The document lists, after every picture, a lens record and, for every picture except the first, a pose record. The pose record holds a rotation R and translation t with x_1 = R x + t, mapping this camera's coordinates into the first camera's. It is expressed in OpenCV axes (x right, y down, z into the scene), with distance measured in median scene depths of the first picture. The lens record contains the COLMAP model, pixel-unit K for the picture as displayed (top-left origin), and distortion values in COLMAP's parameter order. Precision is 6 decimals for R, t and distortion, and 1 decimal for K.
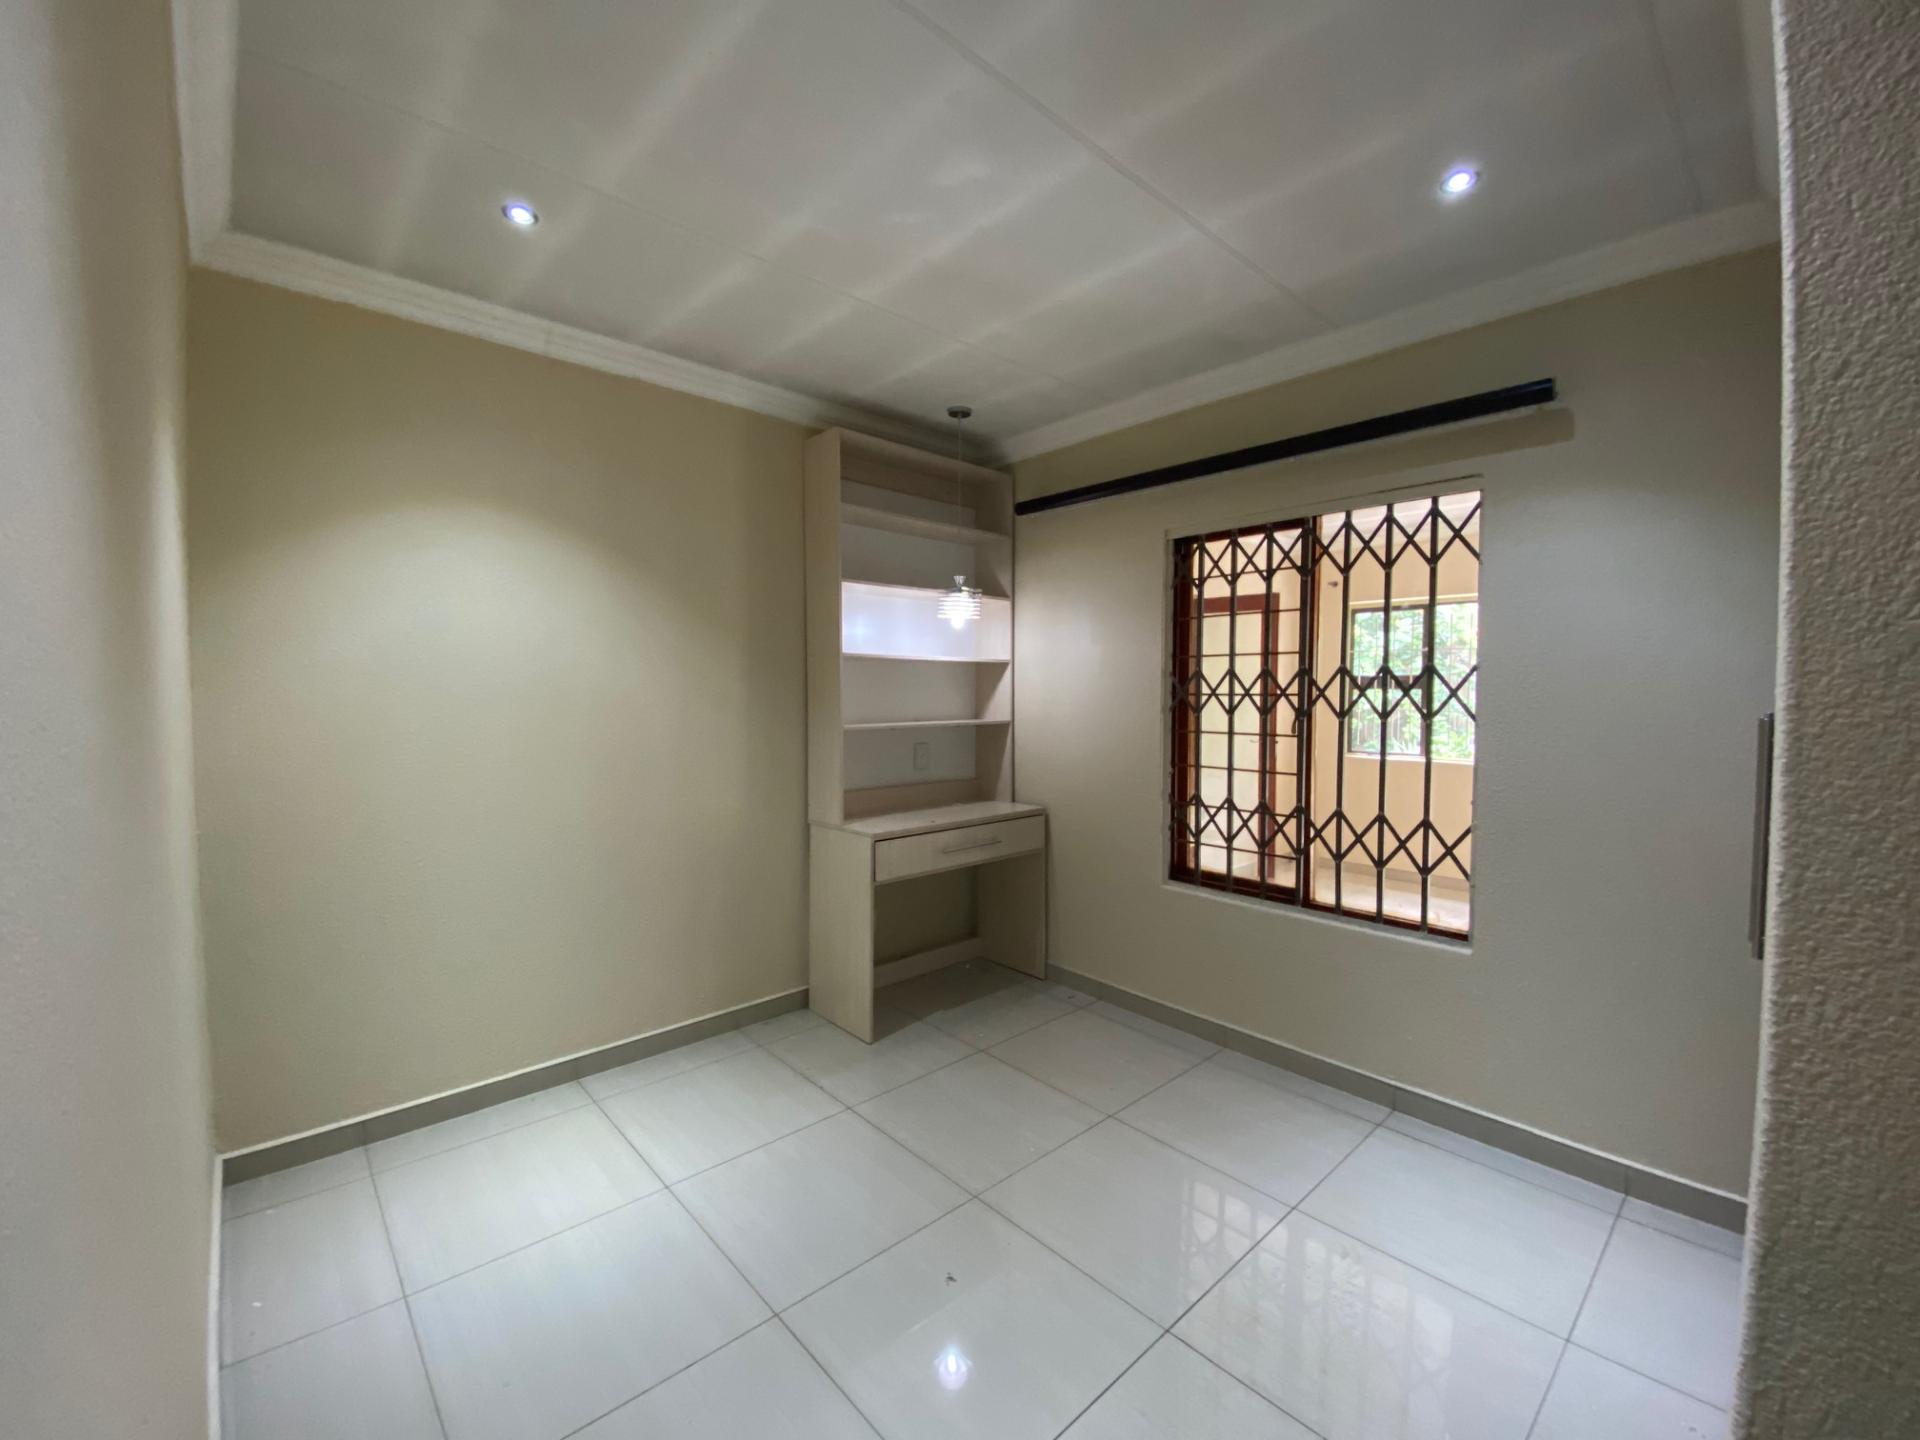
lens RADIAL K [[785.6, 0, 962.5], [0, 785.6, 720.9], [0, 0, 1]] dist [0.038479, -0.020853]
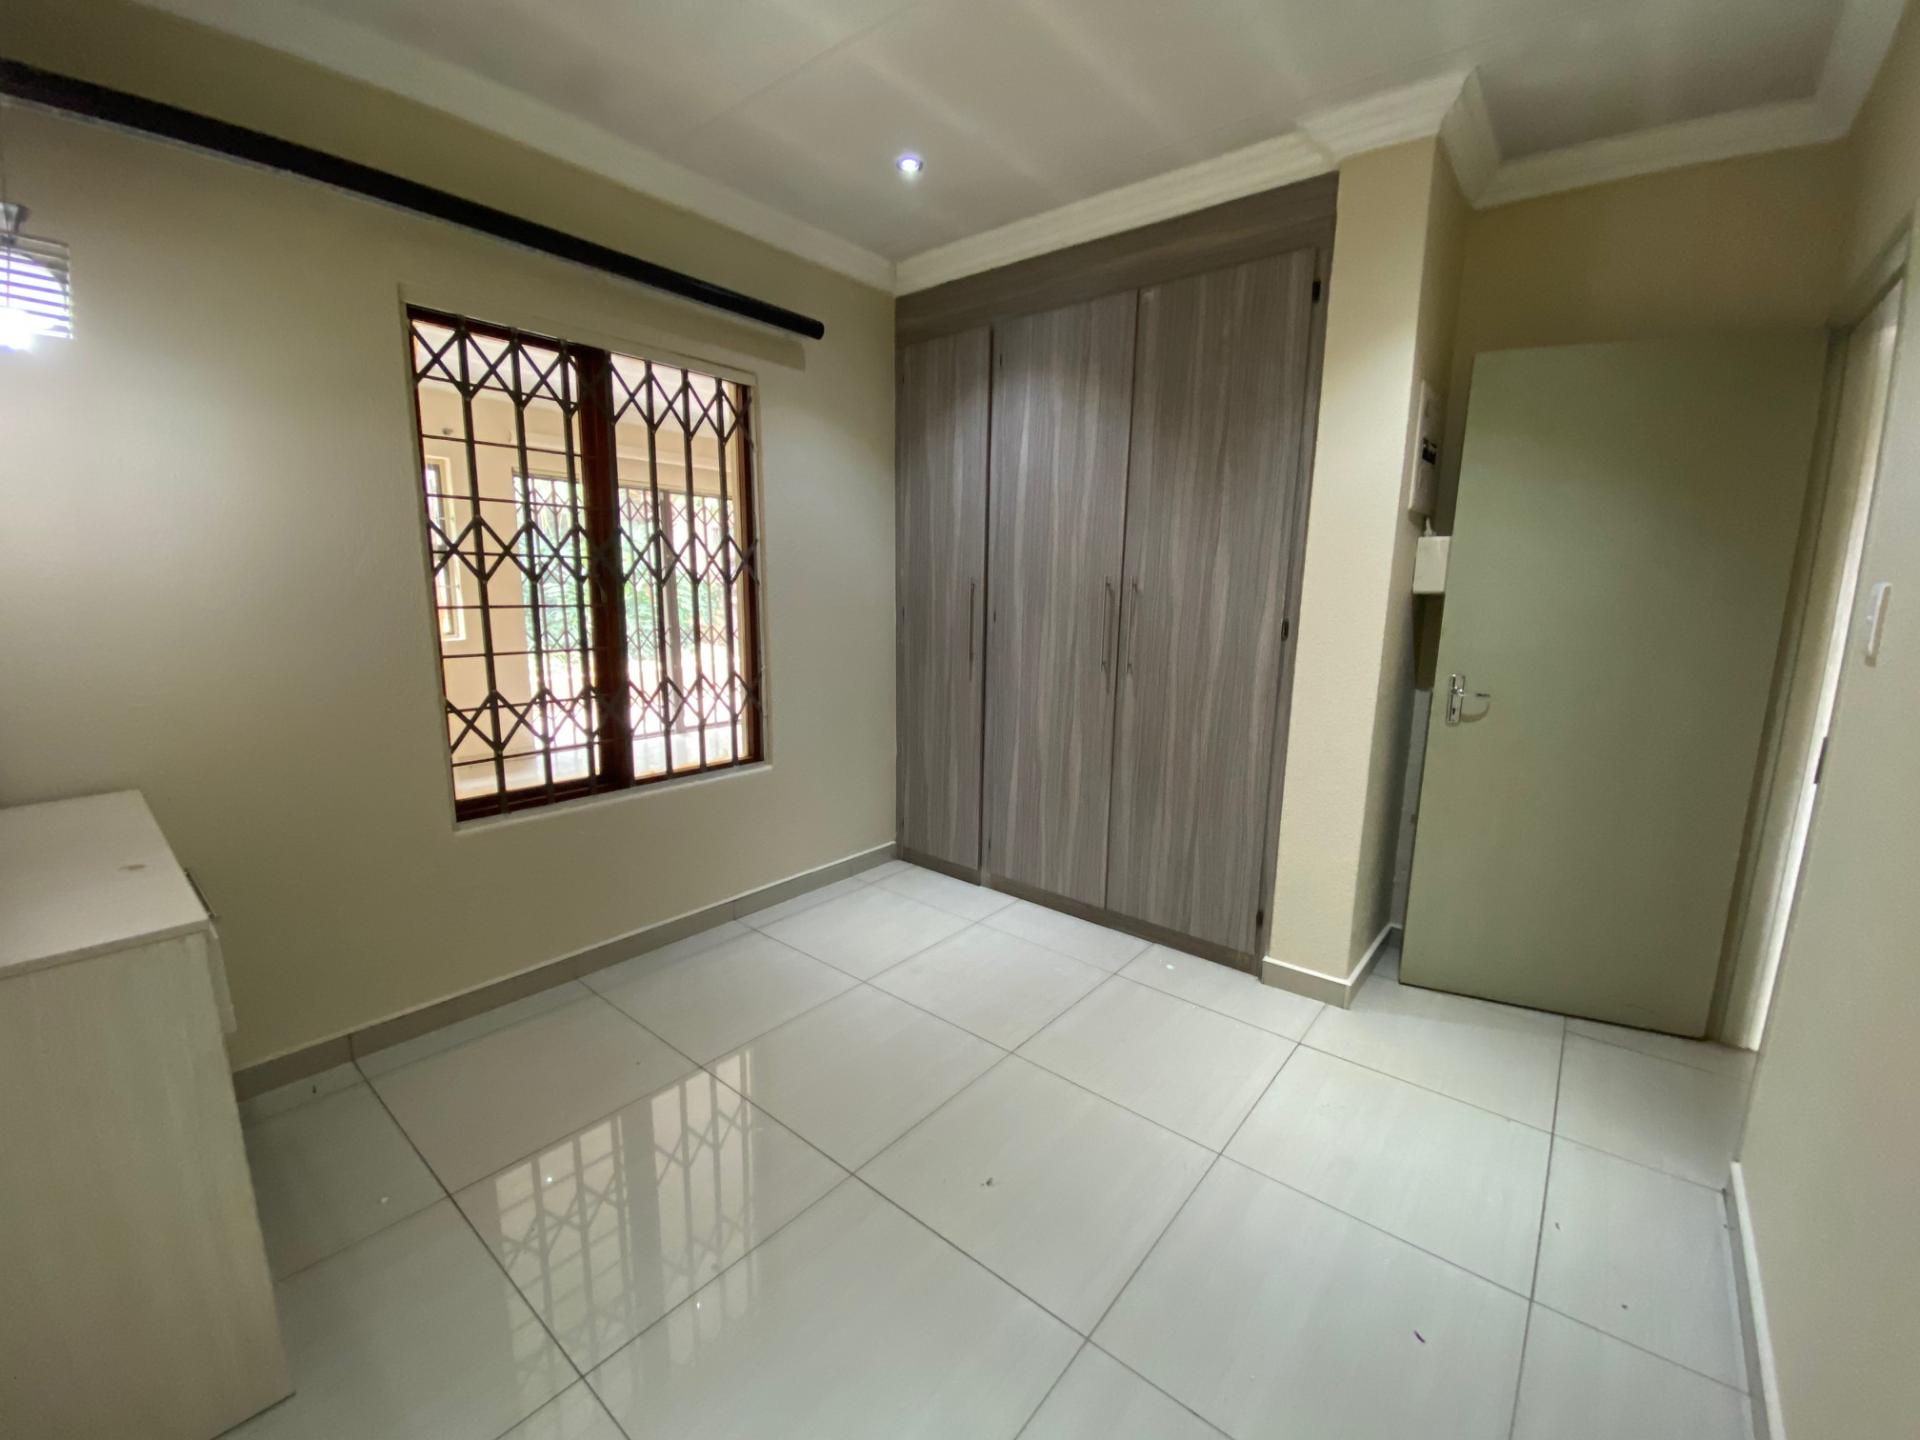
lens RADIAL K [[785.6, 0, 962.5], [0, 785.6, 720.9], [0, 0, 1]] dist [0.038479, -0.020853]
pose [[-0.141230, -0.176911, 0.974041, -0.495292], [0.021891, 0.983105, 0.181731, -0.005049], [-0.989735, 0.046989, -0.134971, 0.677978]]
